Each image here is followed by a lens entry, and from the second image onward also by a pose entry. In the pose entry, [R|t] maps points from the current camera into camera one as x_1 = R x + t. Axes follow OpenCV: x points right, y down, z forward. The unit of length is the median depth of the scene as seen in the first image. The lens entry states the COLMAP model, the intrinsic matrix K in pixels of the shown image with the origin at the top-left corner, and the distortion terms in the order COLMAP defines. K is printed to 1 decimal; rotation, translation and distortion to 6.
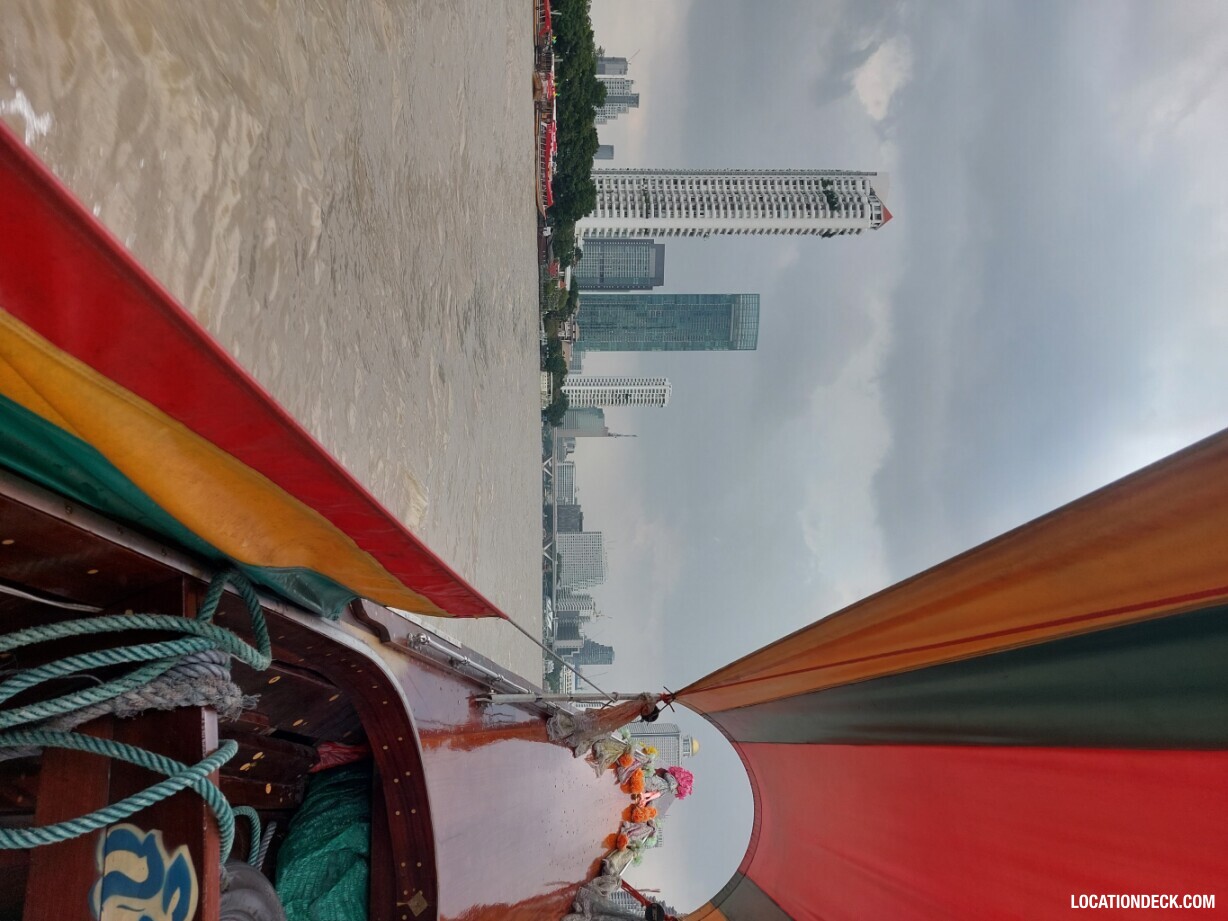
lens RADIAL K [[889.0, 0, 599.7], [0, 889.0, 486.3], [0, 0, 1]] dist [0.034290, -0.021967]
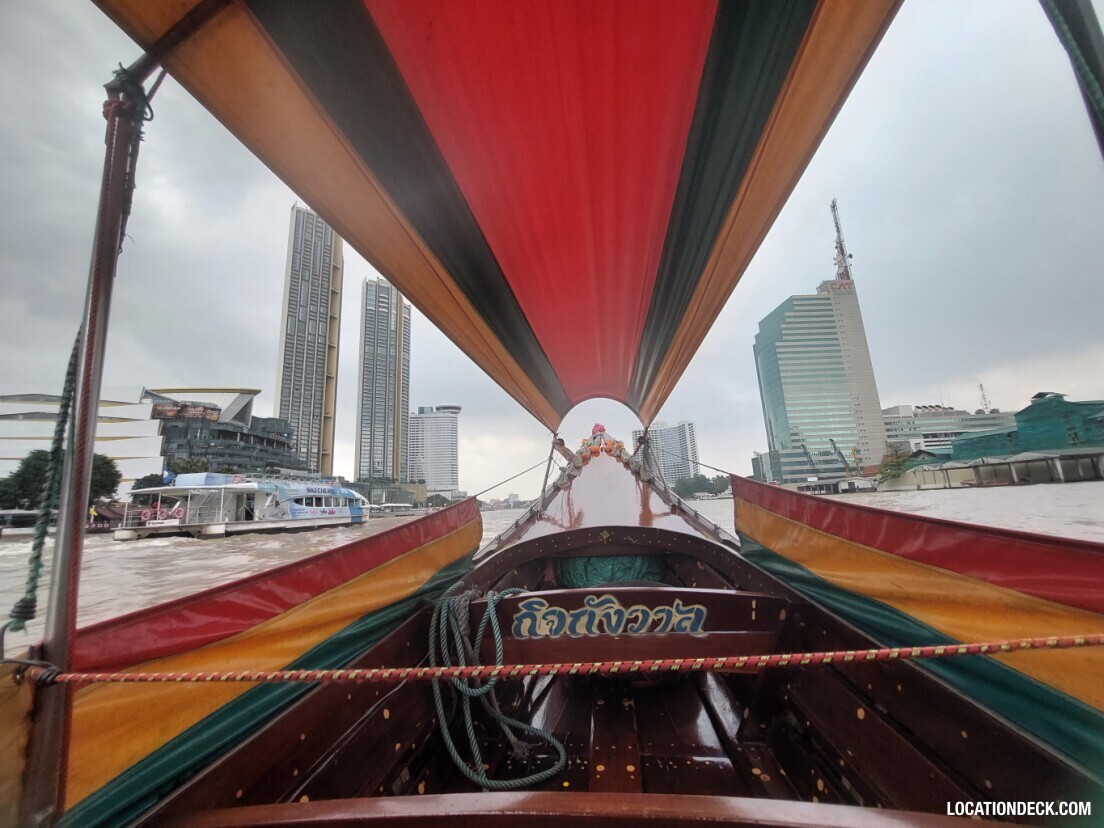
lens RADIAL K [[440.1, 0, 551.5], [0, 440.1, 410.6], [0, 0, 1]] dist [-0.003315, -0.001765]
pose [[-0.006156, -0.990368, 0.138325, -0.064487], [0.991078, 0.012375, 0.132706, 0.298980], [-0.133140, 0.137908, 0.981456, -0.367654]]
